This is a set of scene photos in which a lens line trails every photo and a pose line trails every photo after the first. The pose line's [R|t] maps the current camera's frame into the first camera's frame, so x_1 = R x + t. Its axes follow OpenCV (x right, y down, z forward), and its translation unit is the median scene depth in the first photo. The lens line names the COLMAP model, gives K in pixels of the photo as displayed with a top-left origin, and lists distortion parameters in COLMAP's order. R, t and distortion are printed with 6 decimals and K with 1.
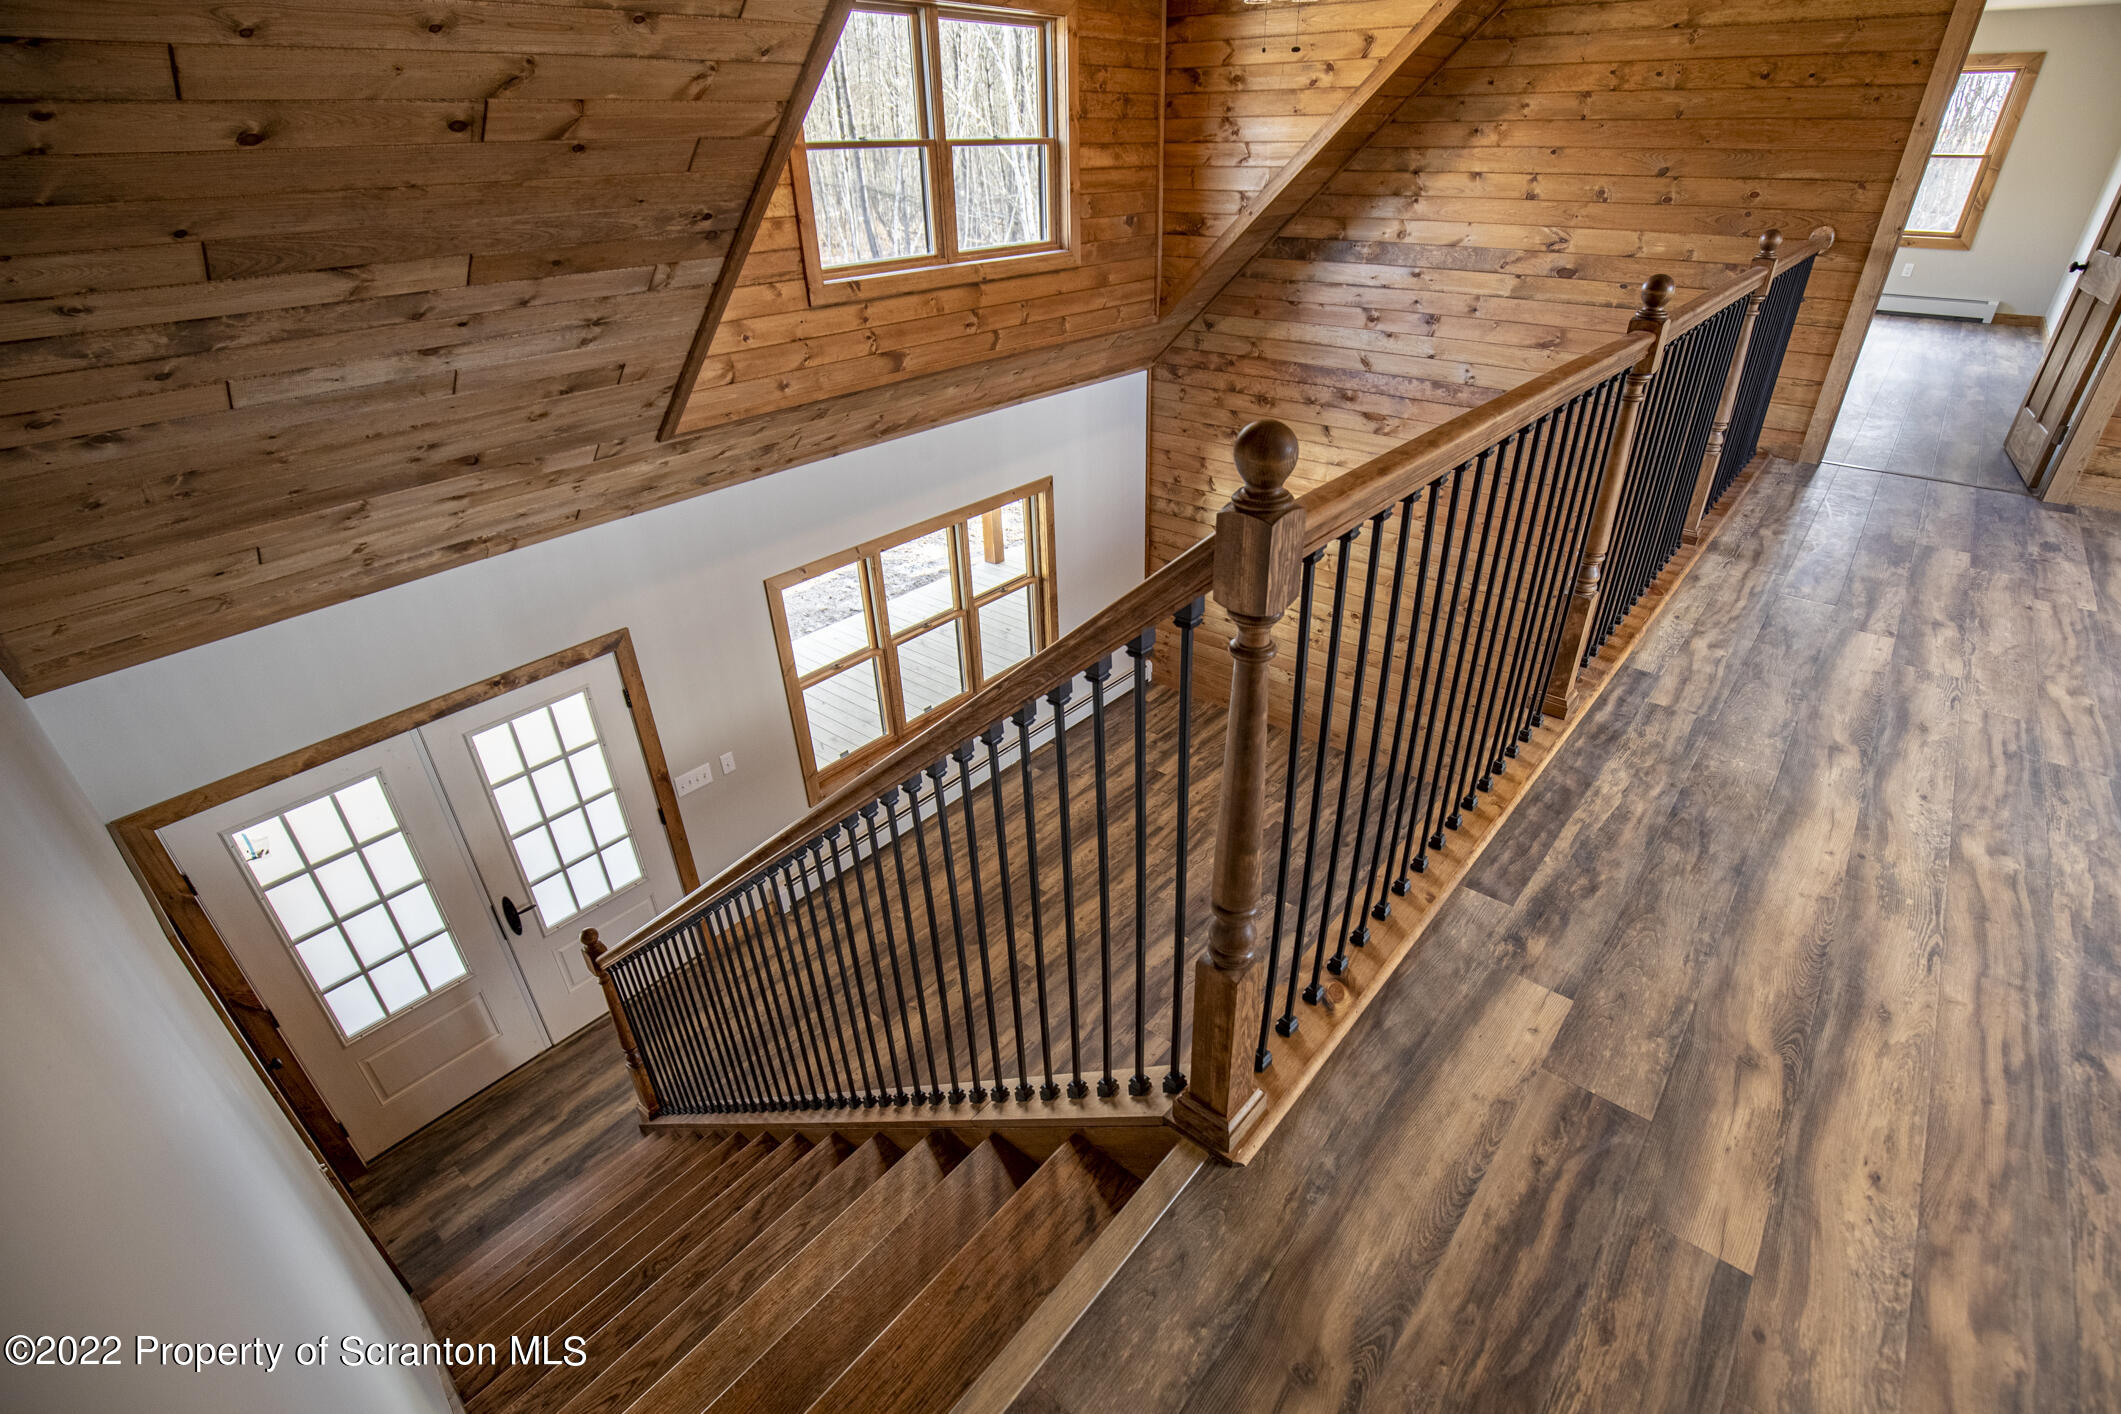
lens RADIAL K [[944.8, 0, 1095.9], [0, 944.8, 728.0], [0, 0, 1]] dist [-0.000089, -0.004911]
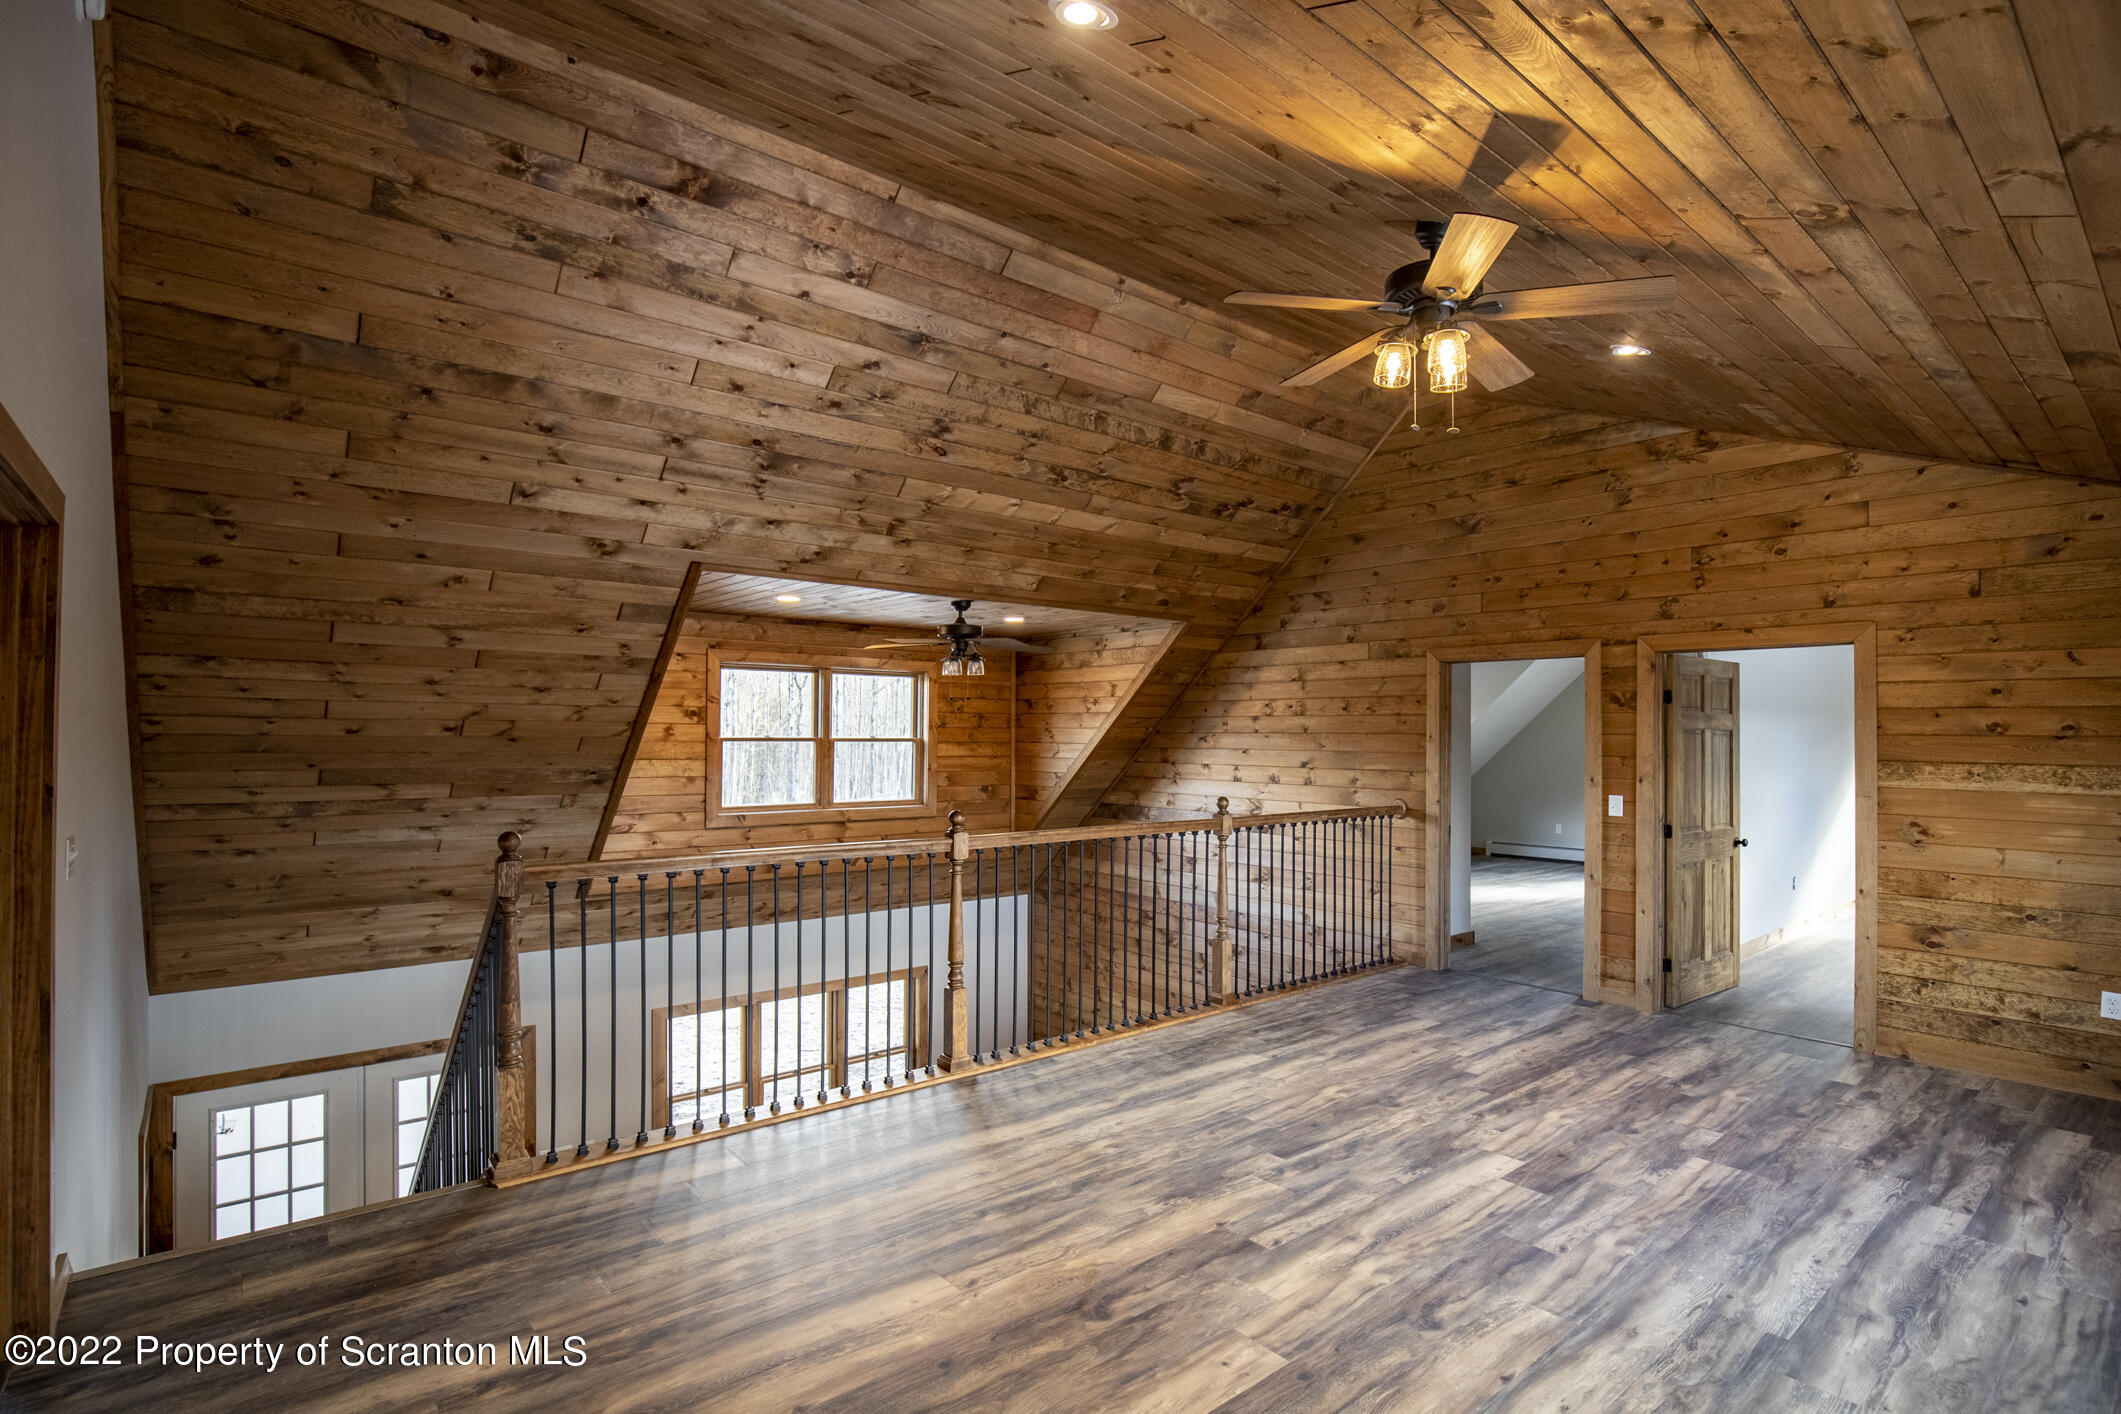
lens RADIAL K [[997.9, 0, 1065.6], [0, 997.9, 768.1], [0, 0, 1]] dist [0.005523, -0.001466]
pose [[0.977567, 0.020999, -0.209577, 0.779948], [-0.123737, 0.862468, -0.490752, 0.262059], [0.170449, 0.505675, 0.845719, -0.439634]]
